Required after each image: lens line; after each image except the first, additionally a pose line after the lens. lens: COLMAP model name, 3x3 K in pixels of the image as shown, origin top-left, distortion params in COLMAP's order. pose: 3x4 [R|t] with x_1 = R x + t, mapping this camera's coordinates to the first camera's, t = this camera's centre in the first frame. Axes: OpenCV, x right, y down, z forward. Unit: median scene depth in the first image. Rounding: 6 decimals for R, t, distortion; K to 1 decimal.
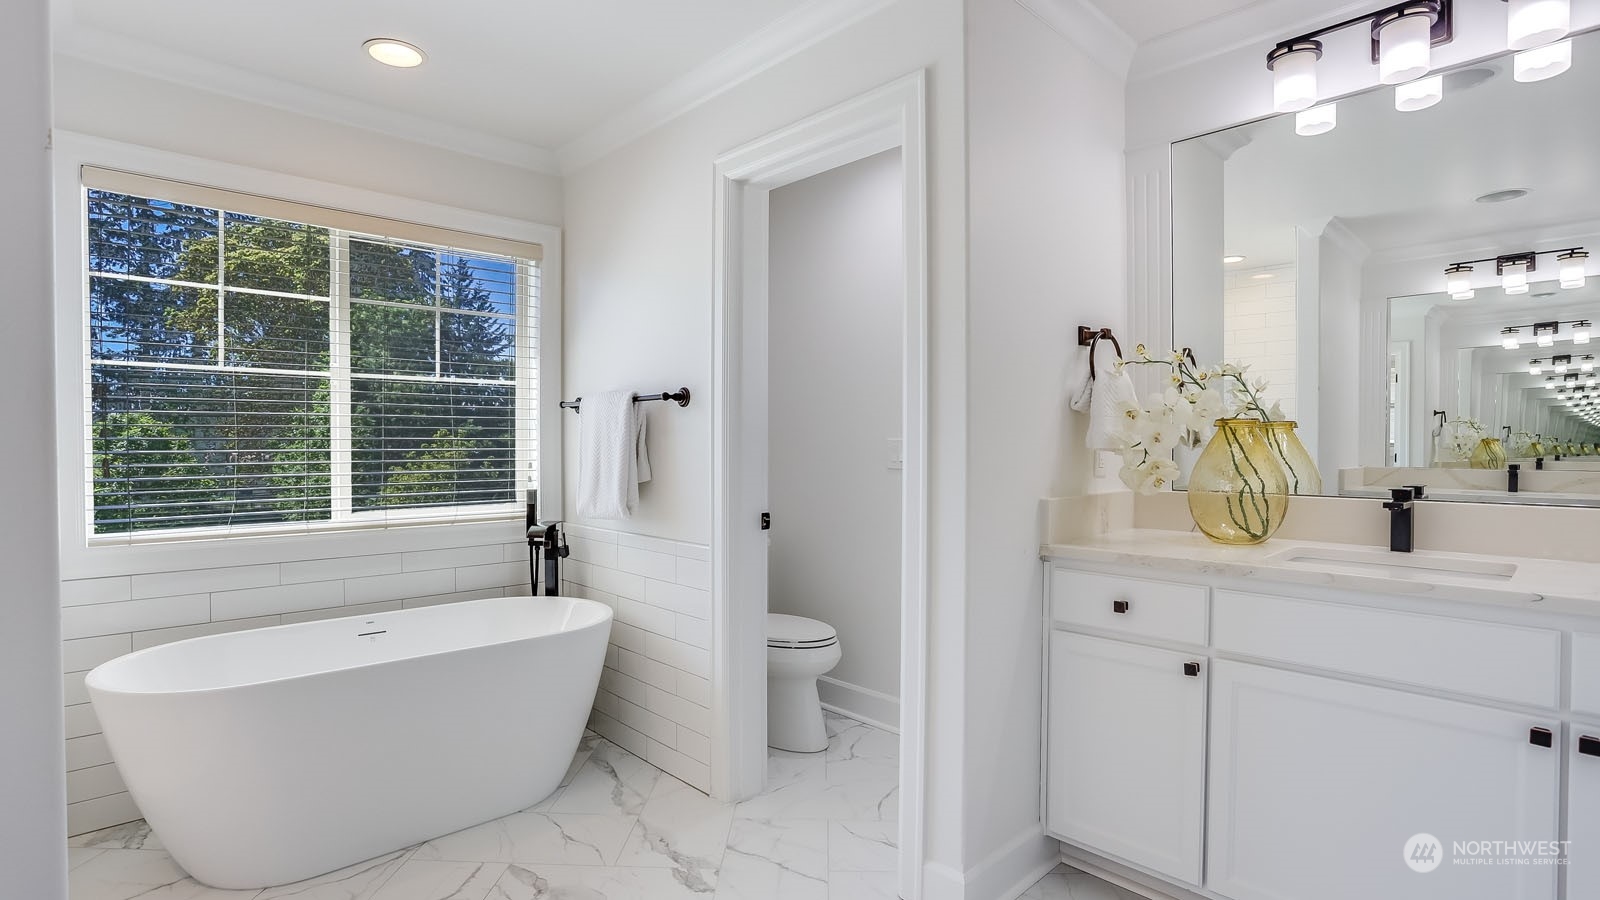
lens RADIAL K [[780.0, 0, 808.0], [0, 780.0, 445.3], [0, 0, 1]] dist [-0.071434, 0.030644]
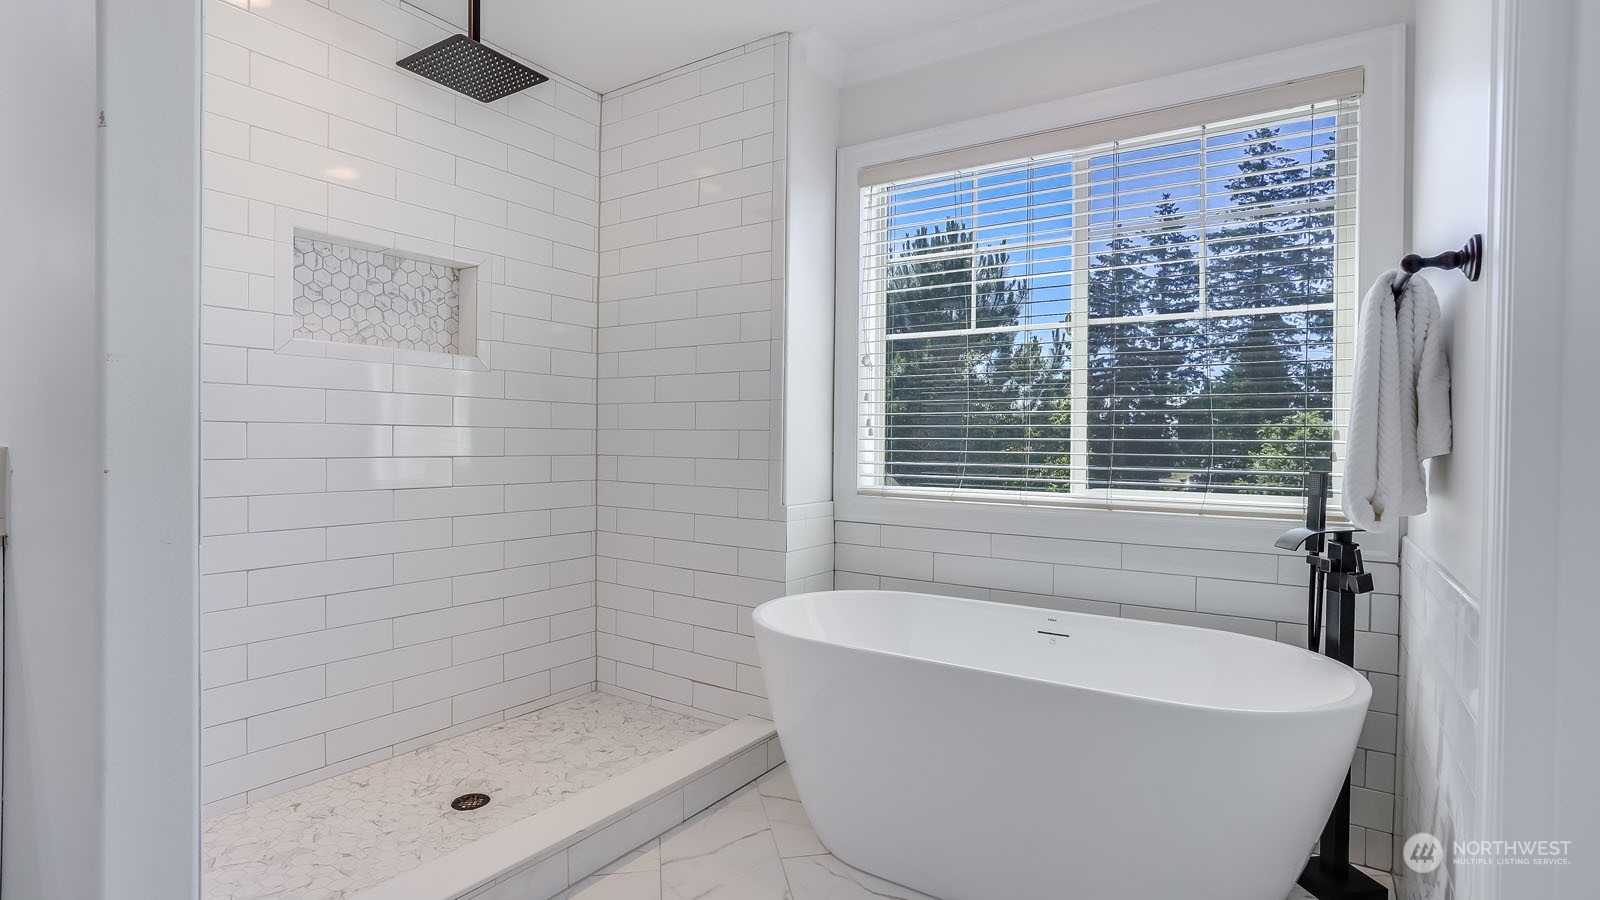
lens RADIAL K [[780.0, 0, 808.0], [0, 780.0, 445.3], [0, 0, 1]] dist [-0.071434, 0.030644]
pose [[0.206043, 0.009565, -0.978496, 0.159939], [-0.016571, 0.999843, 0.006284, 0.042550], [0.978403, 0.014920, 0.206169, 0.532532]]
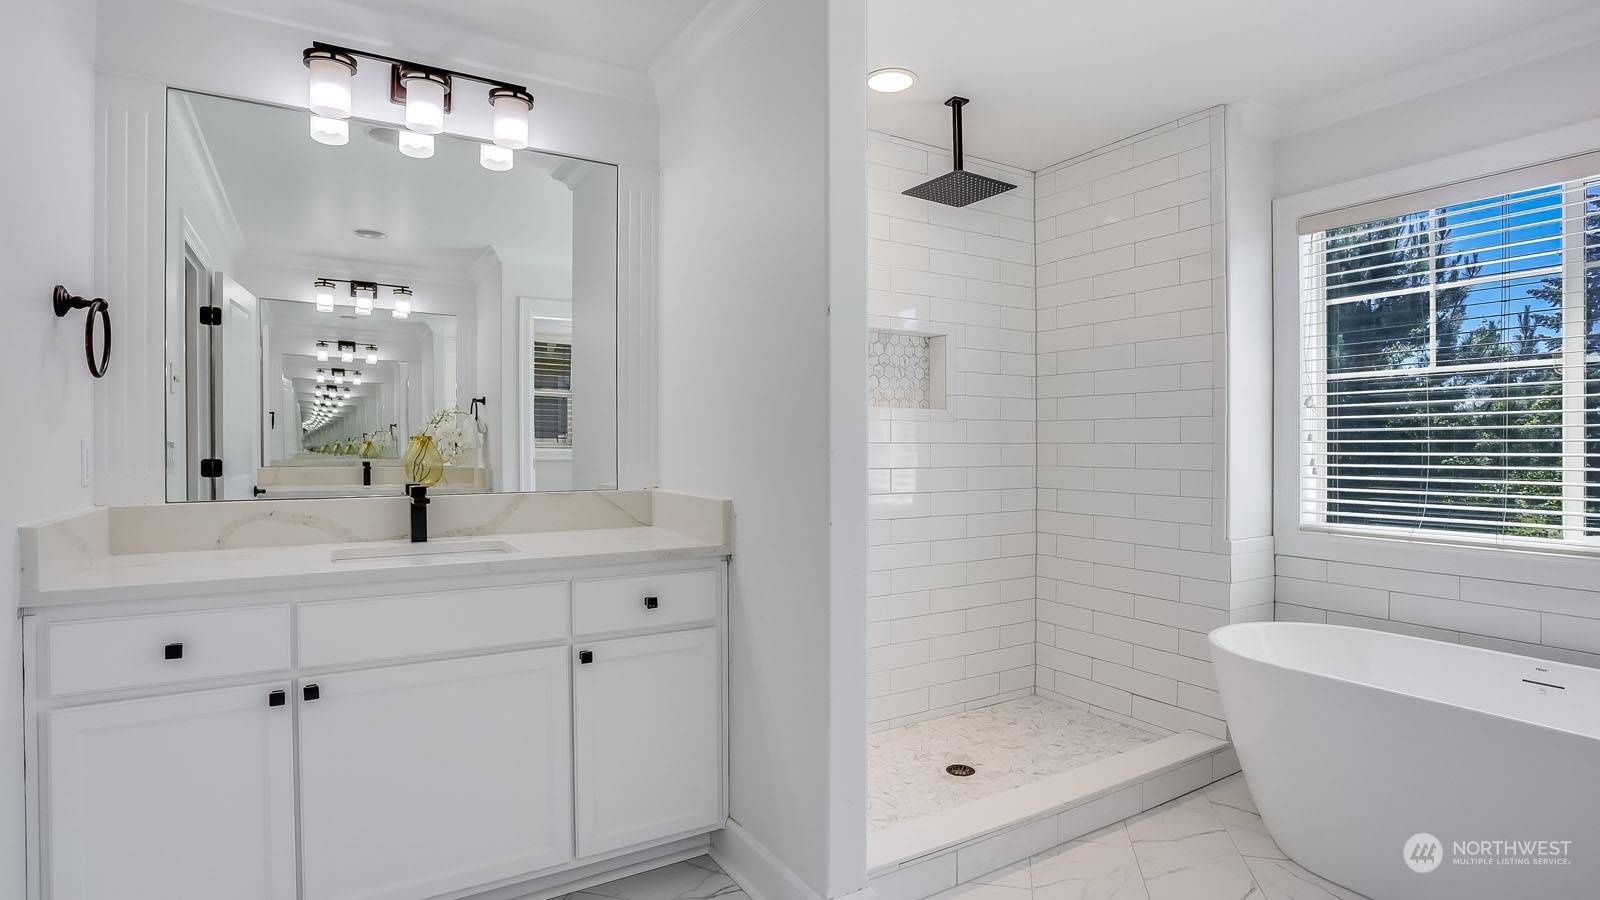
lens RADIAL K [[803.4, 0, 800.0], [0, 803.4, 446.7], [0, 0, 1]] dist [-0.075572, 0.030509]
pose [[-0.235551, 0.001890, -0.971860, 0.366207], [-0.006288, 0.999974, 0.003468, -0.000542], [0.971842, 0.006928, -0.235533, 0.398703]]
